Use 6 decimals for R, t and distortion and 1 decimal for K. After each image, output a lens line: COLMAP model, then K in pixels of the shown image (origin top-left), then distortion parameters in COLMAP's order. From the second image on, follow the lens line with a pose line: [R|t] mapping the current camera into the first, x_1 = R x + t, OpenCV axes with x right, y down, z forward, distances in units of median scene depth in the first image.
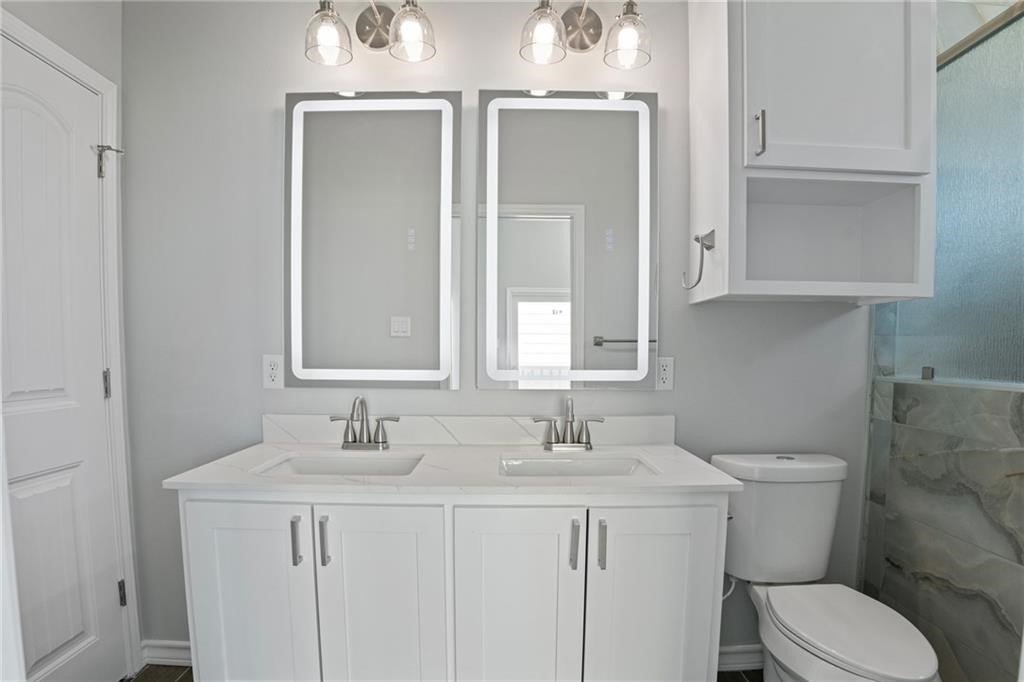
lens RADIAL K [[501.4, 0, 513.7], [0, 501.4, 365.3], [0, 0, 1]] dist [-0.053222, 0.000989]
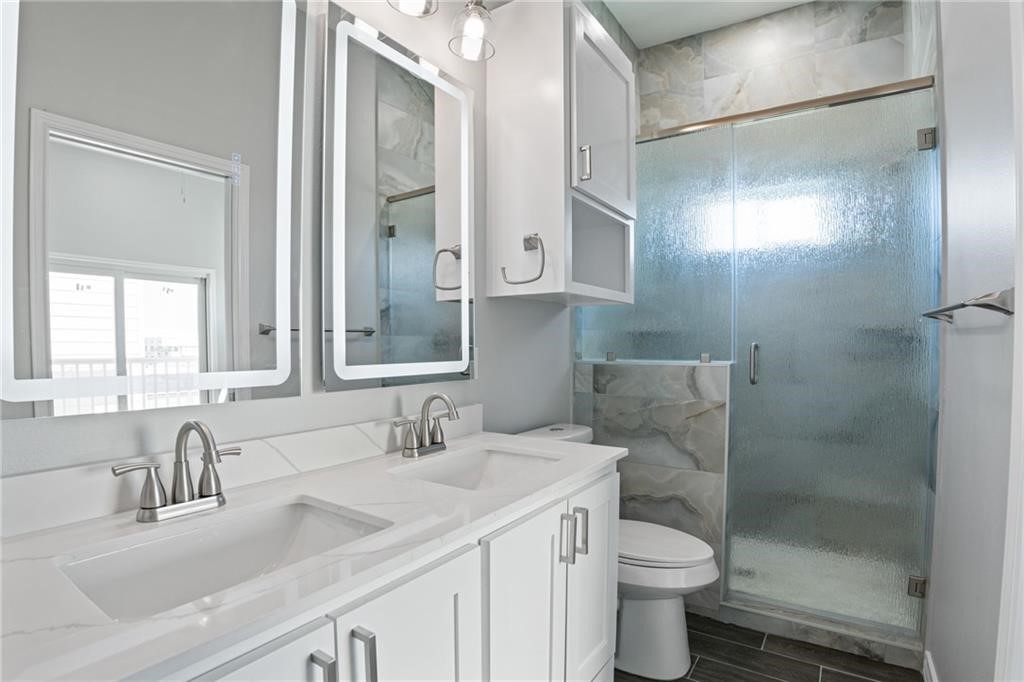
lens RADIAL K [[515.5, 0, 512.0], [0, 515.5, 341.0], [0, 0, 1]] dist [-0.076312, 0.000246]
pose [[0.571071, 0.002314, 0.820897, -0.571766], [0.021939, 0.999596, -0.018080, -0.008910], [-0.820607, 0.028334, 0.570789, 0.382257]]
